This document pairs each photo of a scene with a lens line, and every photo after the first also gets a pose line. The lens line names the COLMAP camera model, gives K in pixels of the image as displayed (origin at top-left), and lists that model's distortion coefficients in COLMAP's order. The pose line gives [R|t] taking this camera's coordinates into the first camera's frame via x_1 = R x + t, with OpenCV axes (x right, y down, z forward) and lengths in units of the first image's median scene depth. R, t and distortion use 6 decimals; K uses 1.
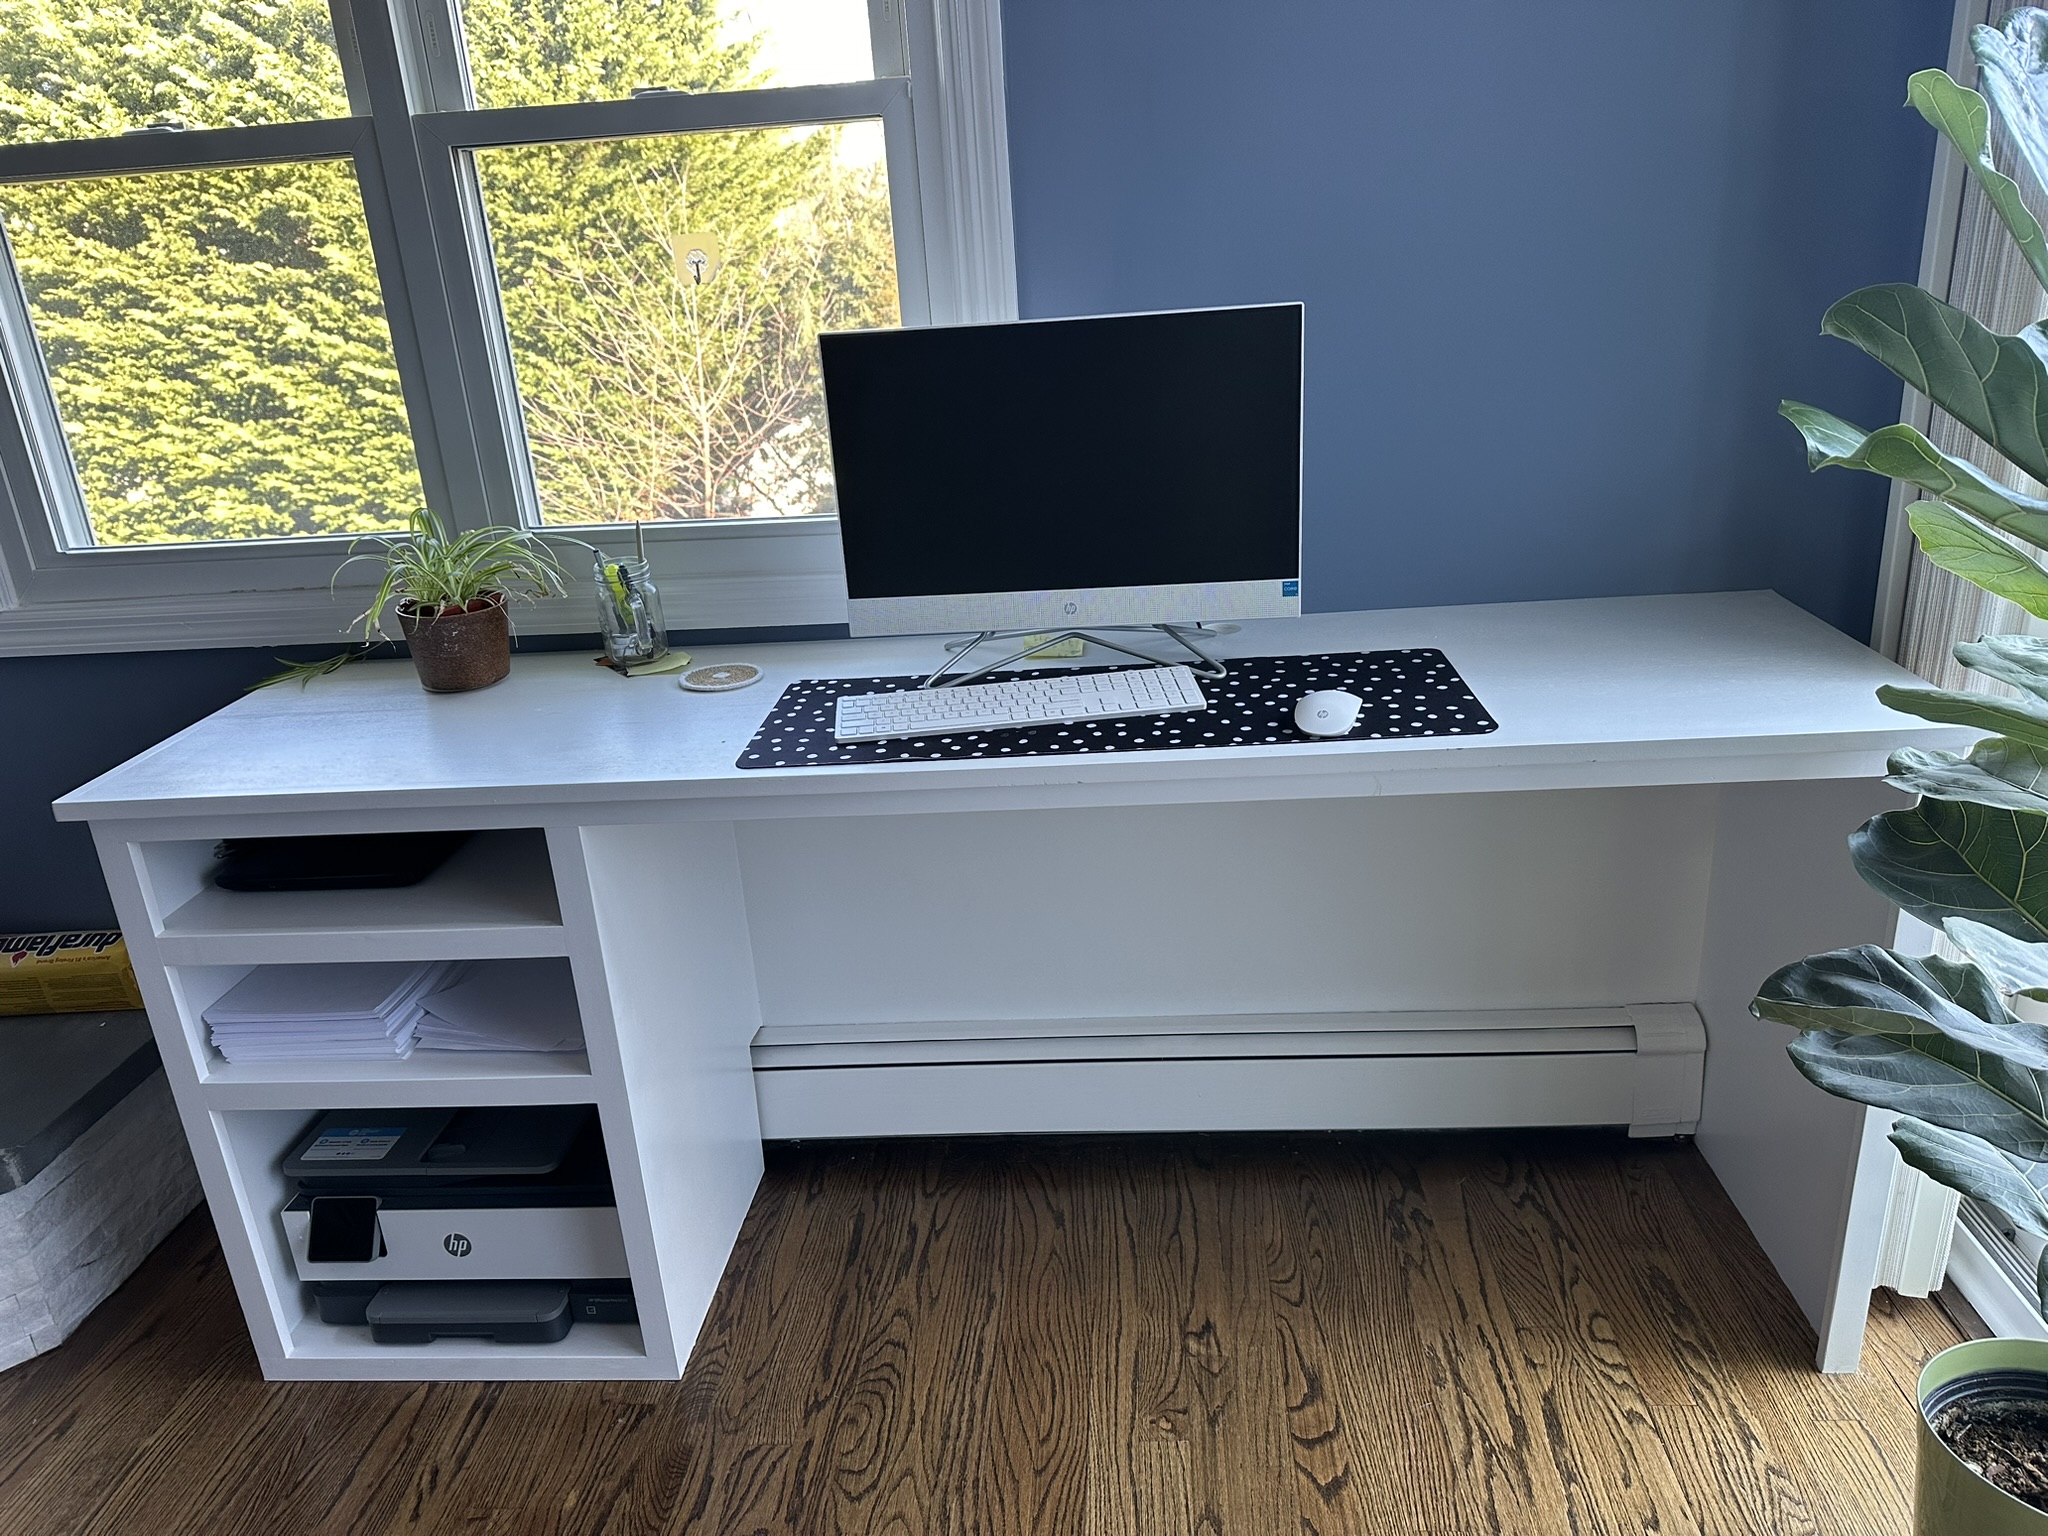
lens RADIAL K [[1452.5, 0, 1024.0], [0, 1452.5, 768.0], [0, 0, 1]] dist [-0.003297, -0.007085]
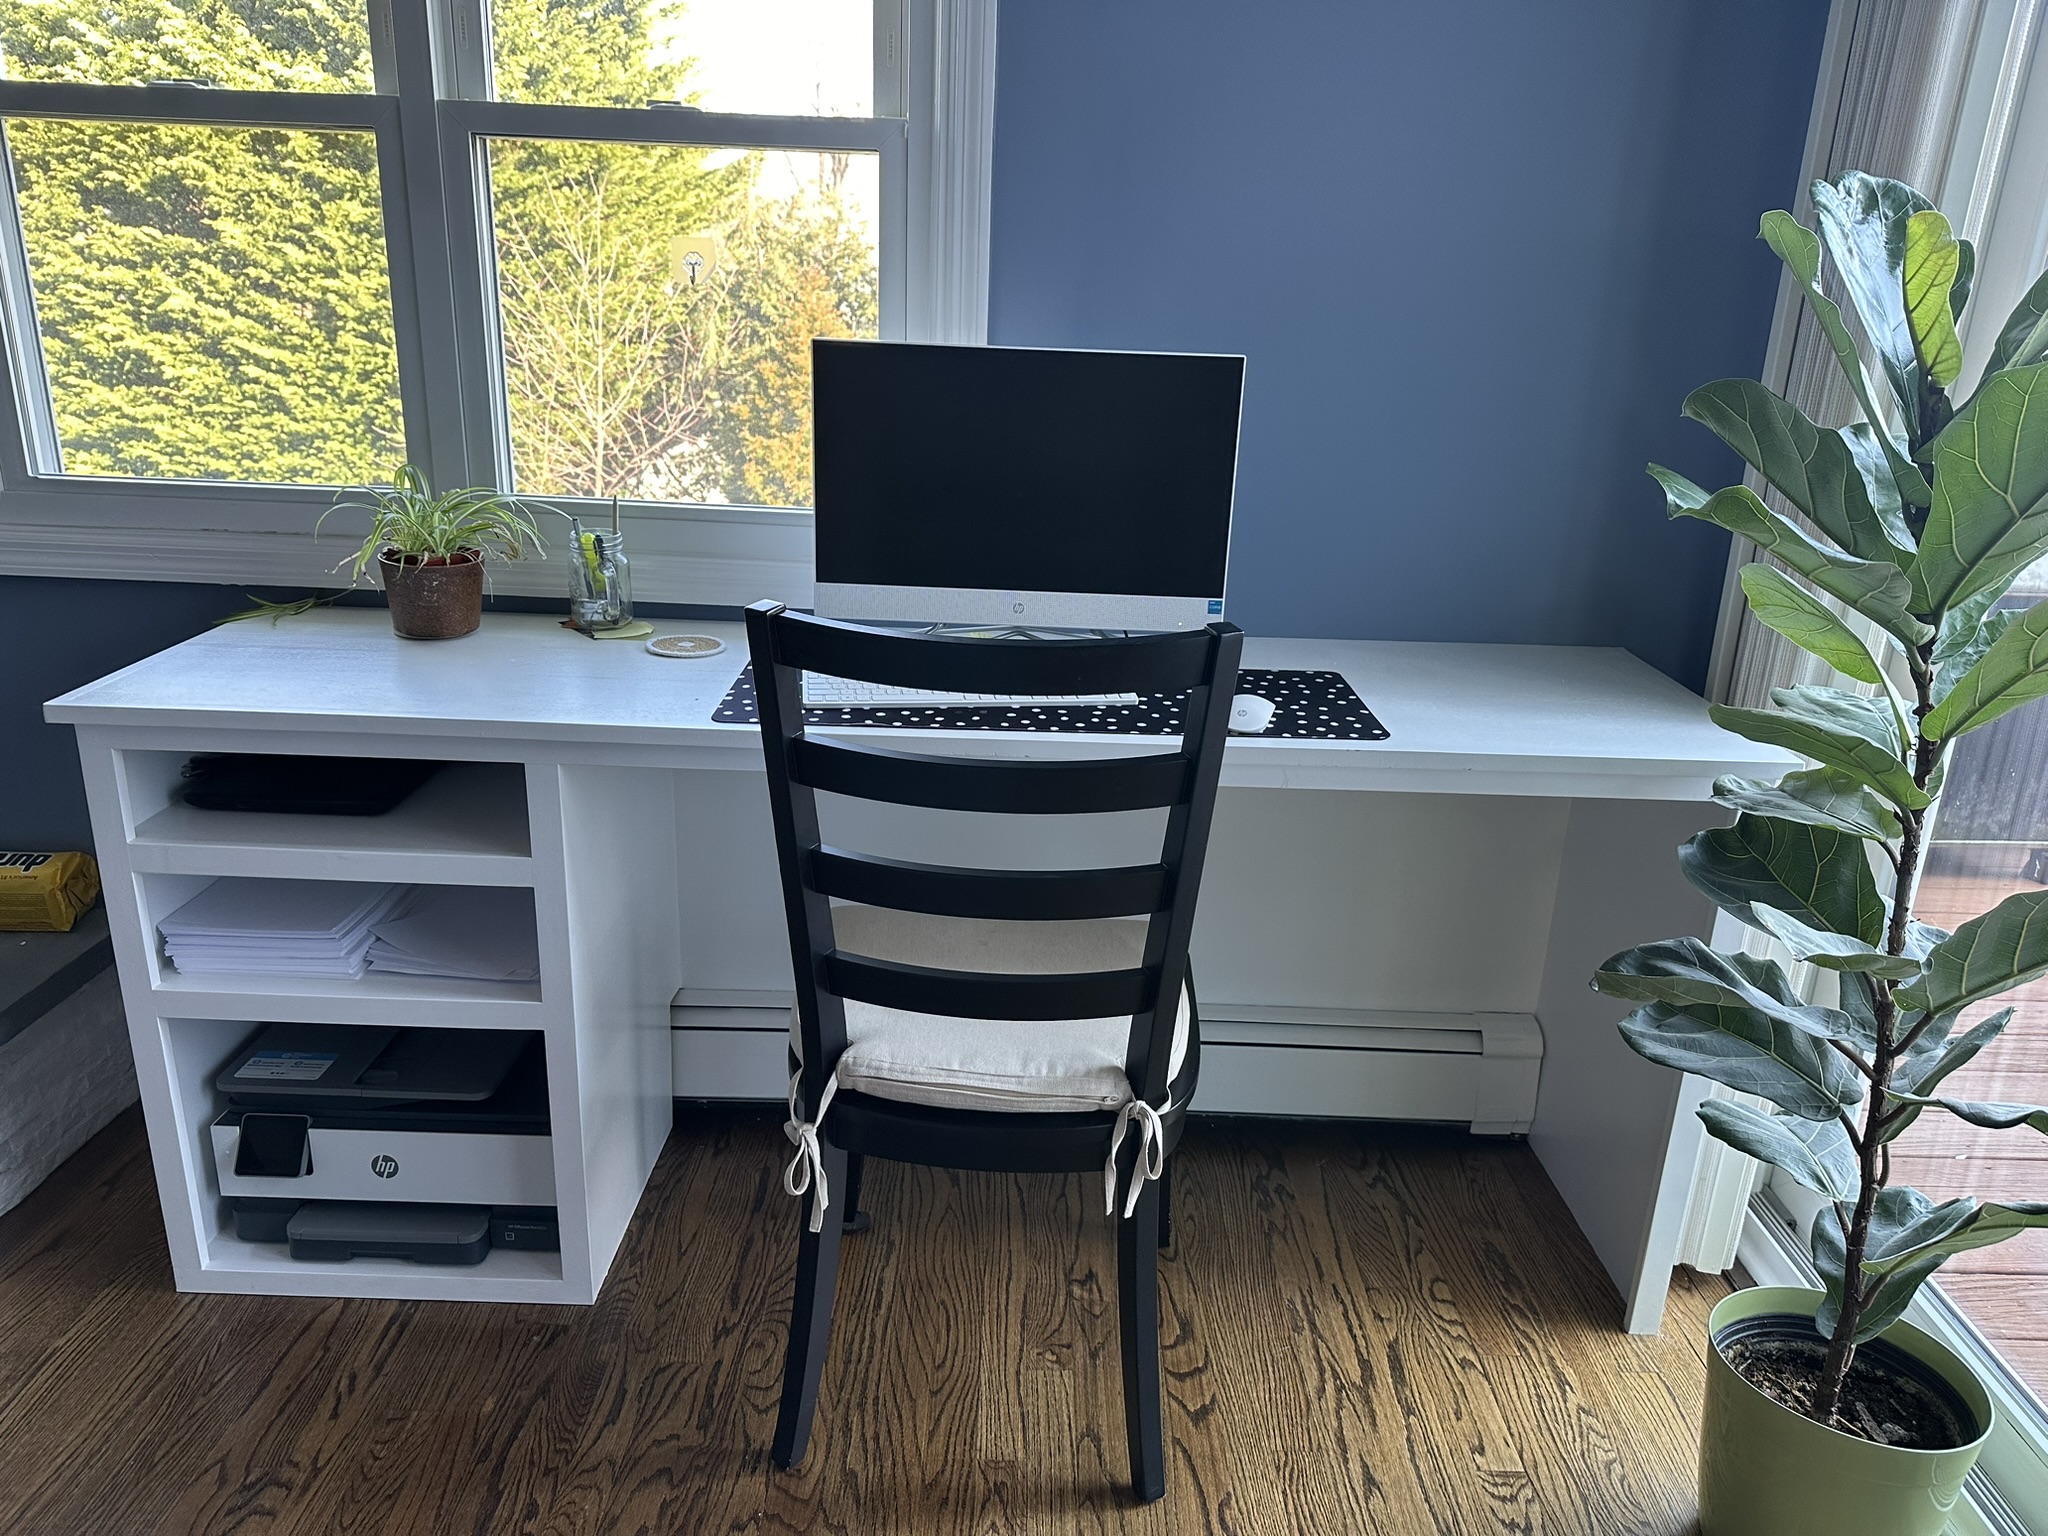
lens RADIAL K [[1449.3, 0, 1022.7], [0, 1449.3, 764.2], [0, 0, 1]] dist [0.003723, -0.017612]
pose [[0.992733, 0.075682, 0.093561, -0.056714], [-0.072326, 0.996627, -0.038764, 0.049785], [-0.096179, 0.031715, 0.994859, -0.092368]]
